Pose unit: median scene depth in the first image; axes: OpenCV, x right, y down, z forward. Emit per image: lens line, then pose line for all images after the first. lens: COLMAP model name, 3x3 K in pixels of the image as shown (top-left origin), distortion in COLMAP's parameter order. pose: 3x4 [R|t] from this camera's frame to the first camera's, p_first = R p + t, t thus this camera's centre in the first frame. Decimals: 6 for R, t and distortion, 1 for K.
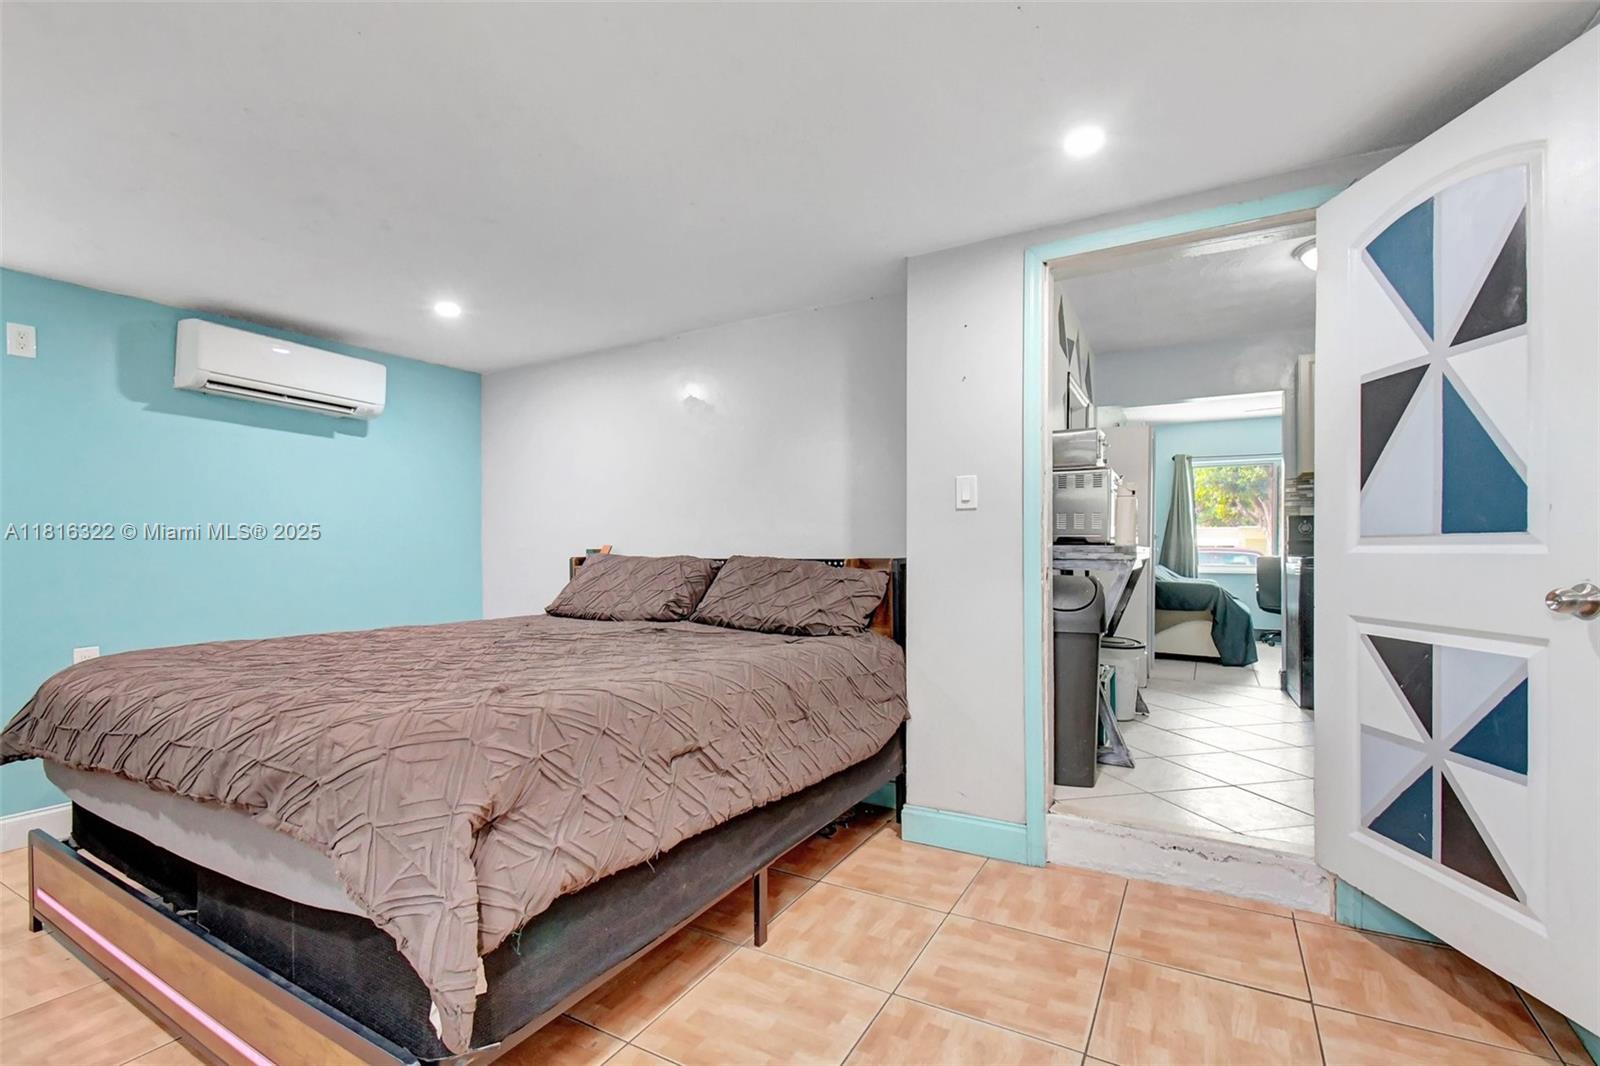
lens RADIAL K [[702.7, 0, 796.7], [0, 702.7, 539.0], [0, 0, 1]] dist [0.005120, -0.011148]
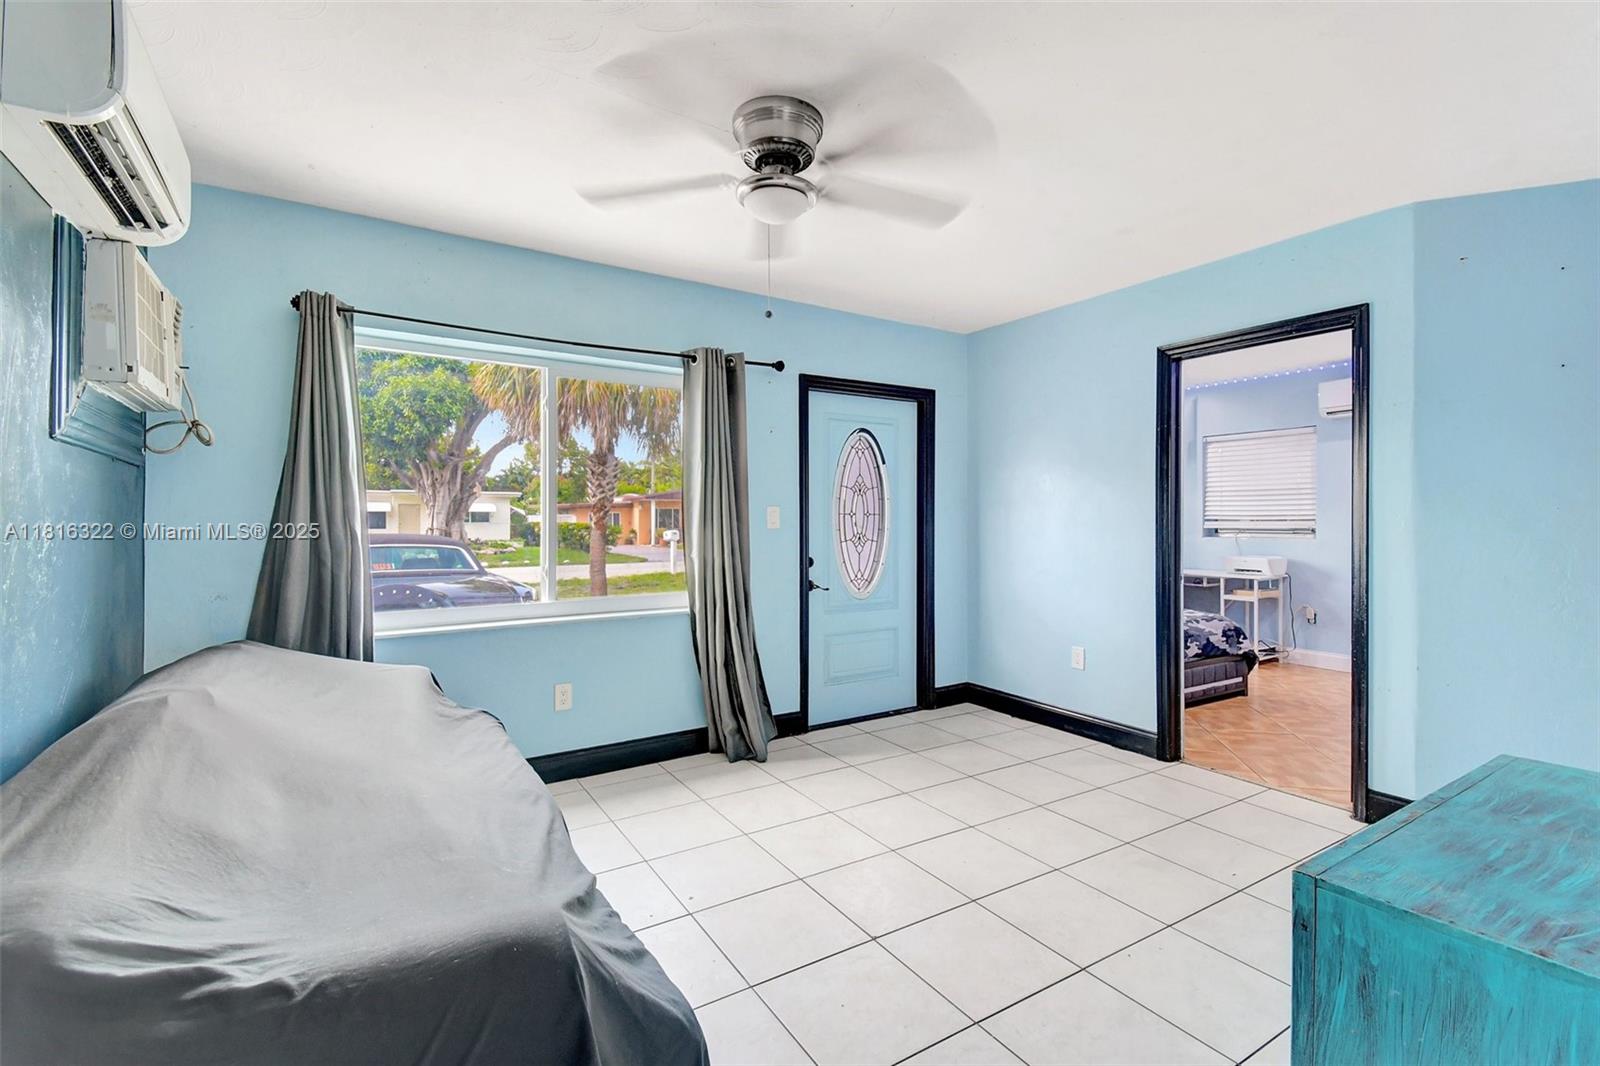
lens RADIAL K [[702.7, 0, 796.7], [0, 702.7, 539.0], [0, 0, 1]] dist [0.005120, -0.011148]
pose [[0.459883, -0.029143, 0.887501, 0.131754], [-0.020861, 0.998831, 0.043609, -0.008907], [-0.887735, -0.038569, 0.458737, 0.240943]]
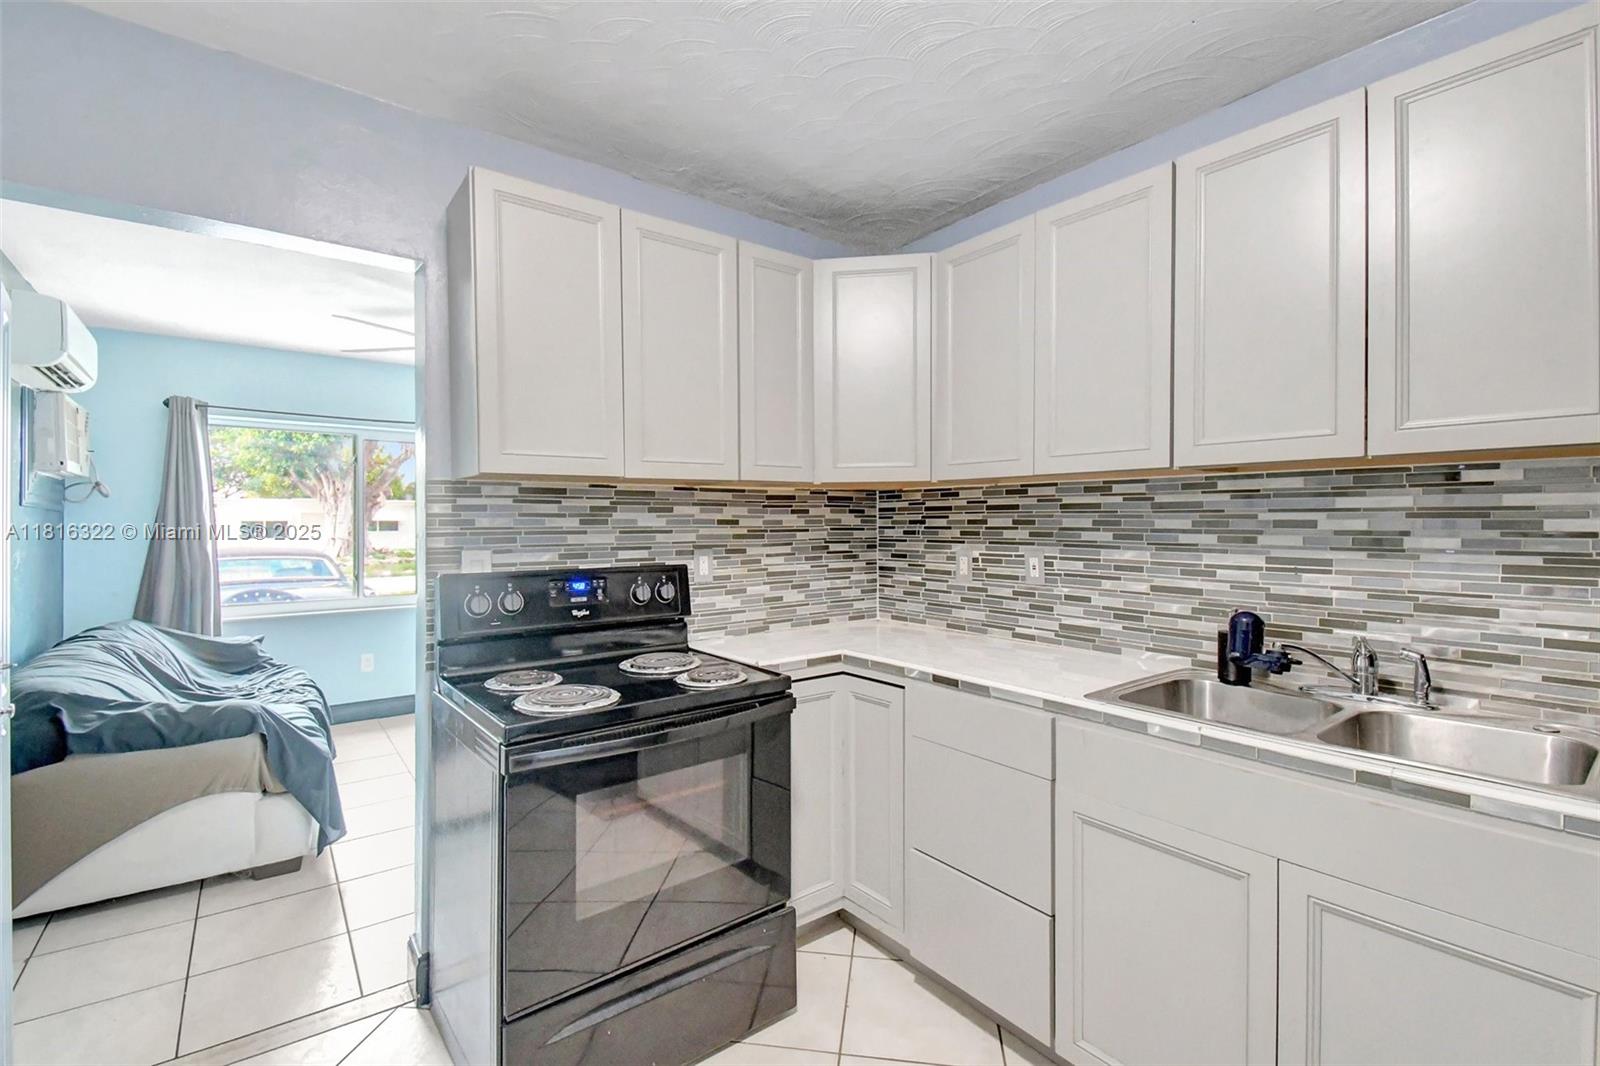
lens RADIAL K [[702.7, 0, 796.7], [0, 702.7, 539.0], [0, 0, 1]] dist [0.005120, -0.011148]
pose [[0.376921, -0.023410, 0.925949, 0.089455], [-0.019739, 0.999251, 0.033299, -0.015934], [-0.926035, -0.030828, 0.376177, 0.145881]]
